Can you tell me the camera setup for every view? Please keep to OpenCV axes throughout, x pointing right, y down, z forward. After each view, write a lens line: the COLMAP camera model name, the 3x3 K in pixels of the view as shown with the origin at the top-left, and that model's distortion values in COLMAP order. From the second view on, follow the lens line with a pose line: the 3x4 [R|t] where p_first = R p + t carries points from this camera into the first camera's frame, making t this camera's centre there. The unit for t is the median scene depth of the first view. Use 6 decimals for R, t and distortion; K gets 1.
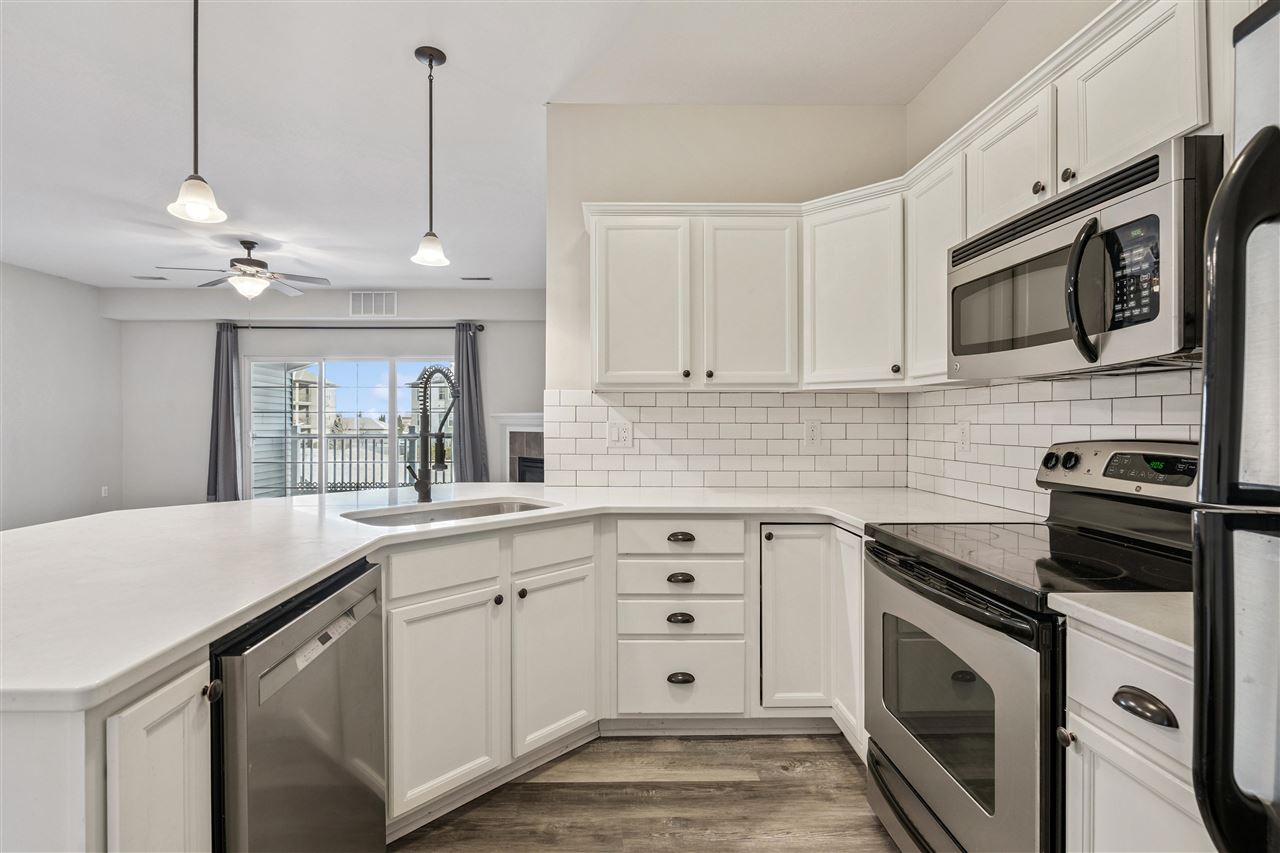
lens RADIAL K [[596.3, 0, 611.8], [0, 596.3, 419.2], [0, 0, 1]] dist [-0.003807, -0.000308]
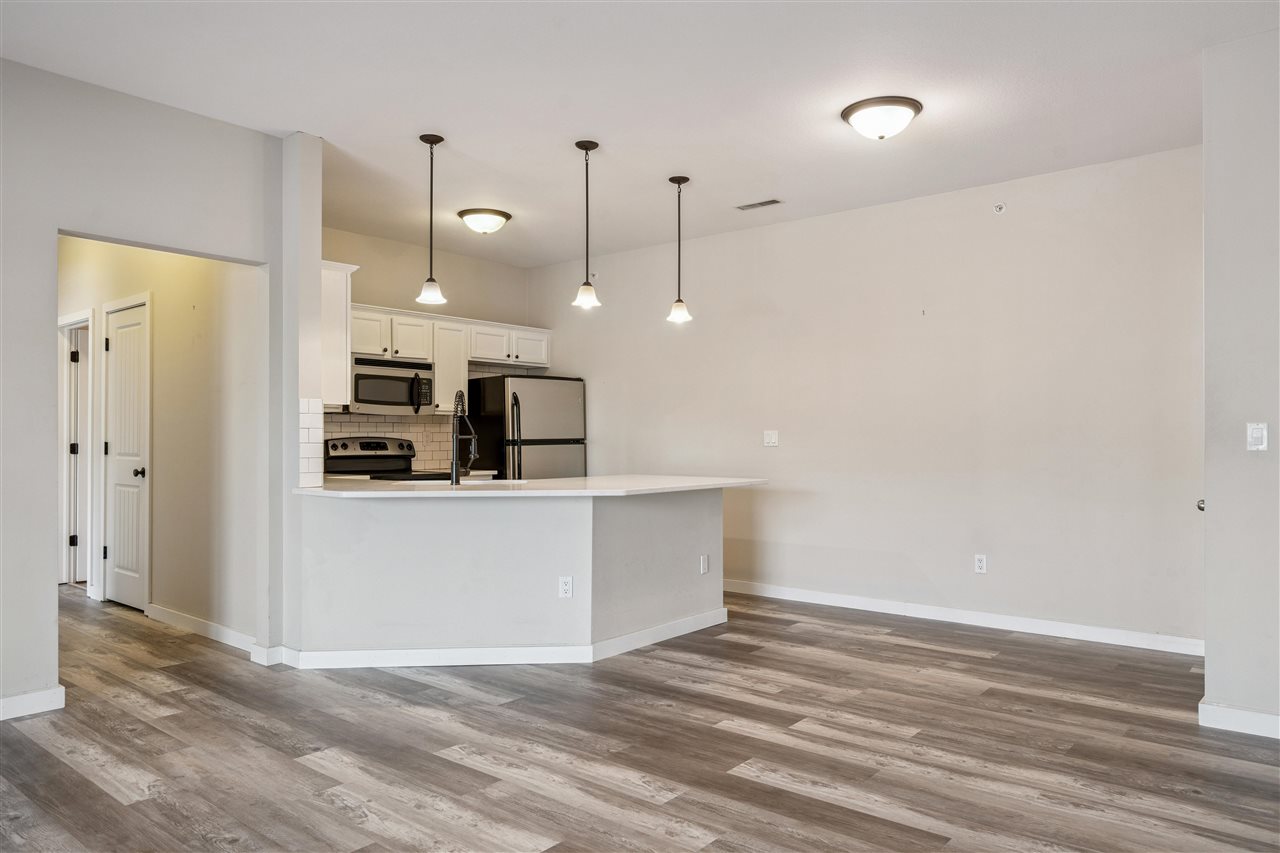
lens RADIAL K [[844.2, 0, 640.0], [0, 844.2, 426.5], [0, 0, 1]] dist [-0.001614, 0.000582]
pose [[-0.759992, 0.011672, 0.649827, -1.996100], [0.000567, 0.999850, -0.017296, 0.038193], [-0.649932, -0.012776, -0.759885, 2.288648]]
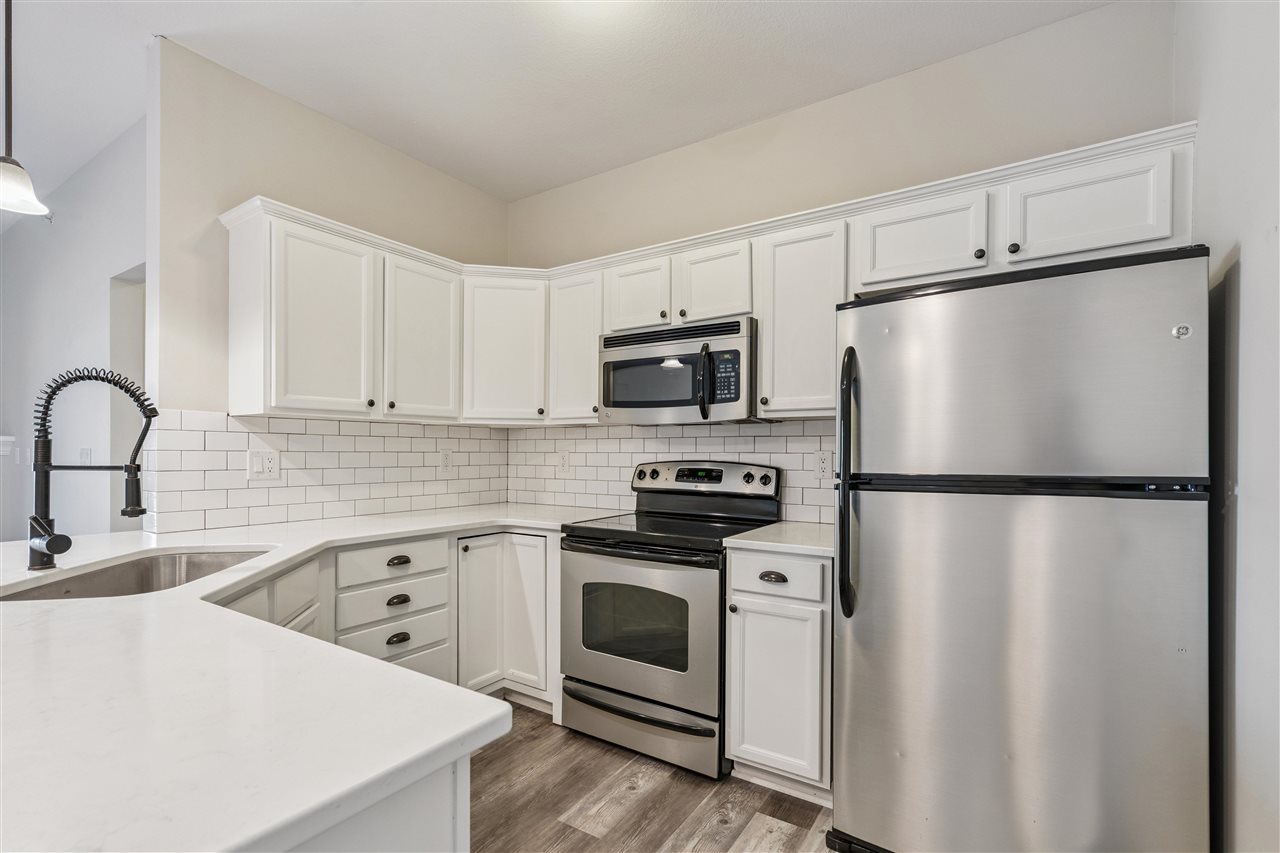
lens RADIAL K [[586.4, 0, 639.4], [0, 586.4, 450.7], [0, 0, 1]] dist [-0.000503, 0.000013]
pose [[0.561395, 0.001731, 0.827546, -0.498125], [-0.004327, 0.999990, 0.000844, 0.002029], [-0.827537, -0.004055, 0.561397, 0.073917]]
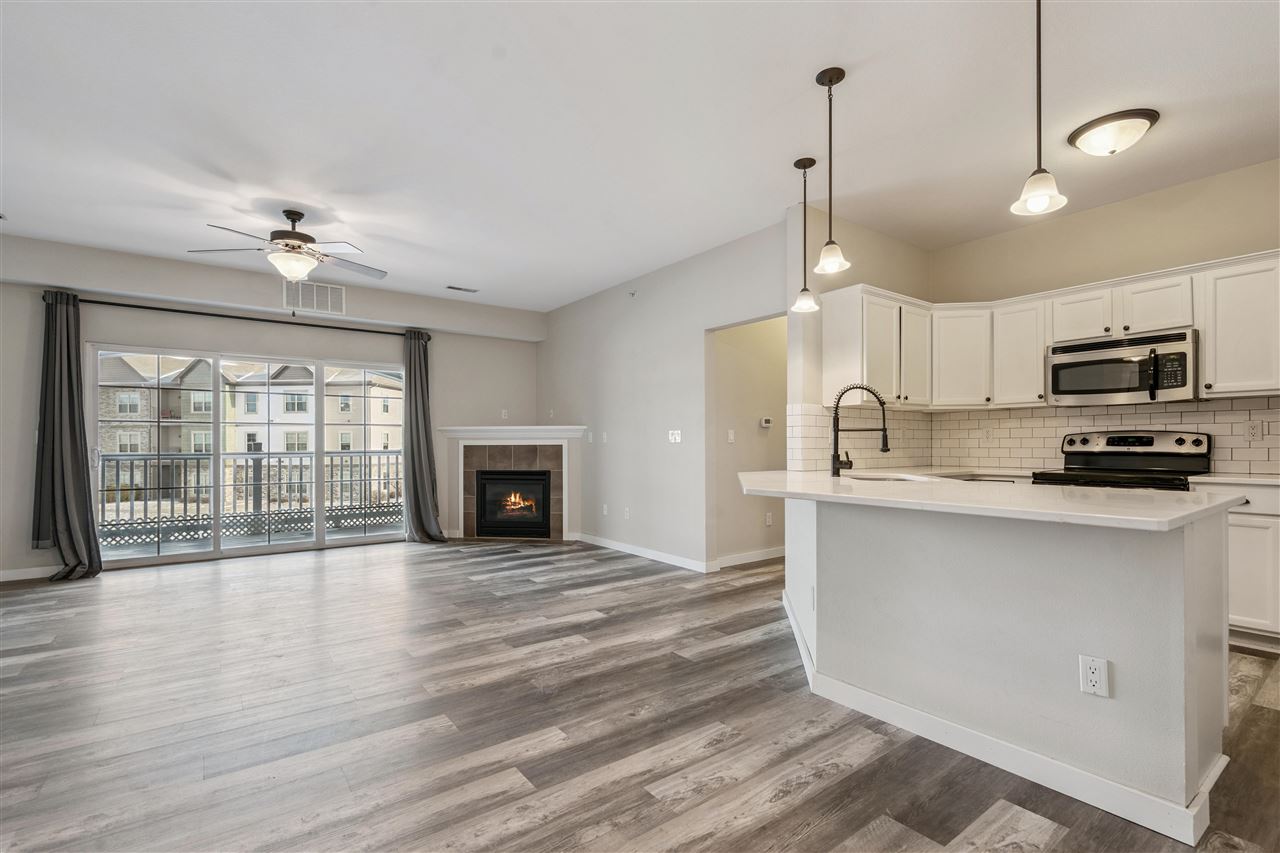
lens RADIAL K [[580.7, 0, 649.4], [0, 580.7, 442.0], [0, 0, 1]] dist [0.001572, 0.000419]
pose [[0.803592, -0.001358, 0.595179, -1.573669], [0.002980, 0.999994, -0.001742, 0.056231], [-0.595173, 0.003173, 0.803591, 0.128580]]
